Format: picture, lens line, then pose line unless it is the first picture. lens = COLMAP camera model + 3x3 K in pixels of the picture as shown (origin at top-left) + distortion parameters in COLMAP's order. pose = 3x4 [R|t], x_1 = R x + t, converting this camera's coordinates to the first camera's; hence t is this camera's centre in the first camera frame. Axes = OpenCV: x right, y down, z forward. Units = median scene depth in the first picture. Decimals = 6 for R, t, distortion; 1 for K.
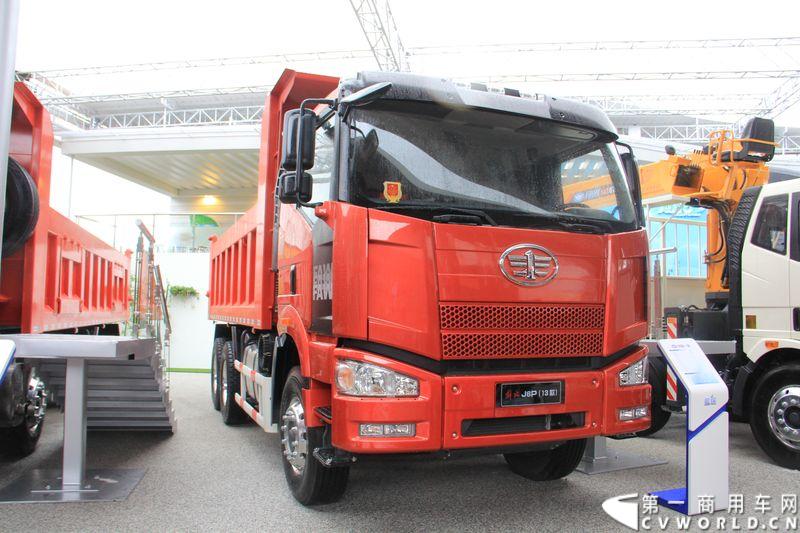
lens RADIAL K [[662.2, 0, 405.5], [0, 662.2, 263.3], [0, 0, 1]] dist [-0.151931, 0.114192]
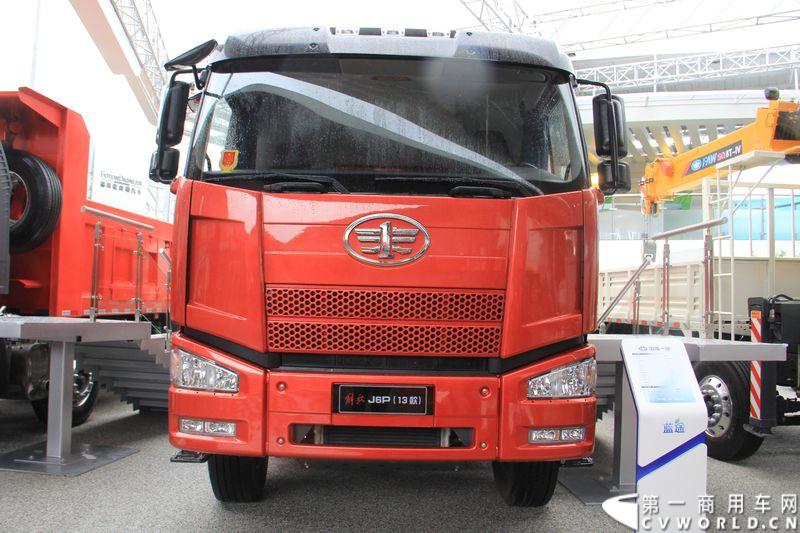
lens RADIAL K [[662.2, 0, 432.3], [0, 662.2, 264.1], [0, 0, 1]] dist [-0.151931, 0.114192]
pose [[0.938834, -0.011269, -0.344185, 0.490650], [0.015491, 0.999835, 0.009518, 0.024189], [0.344021, -0.014268, 0.938854, 0.247096]]
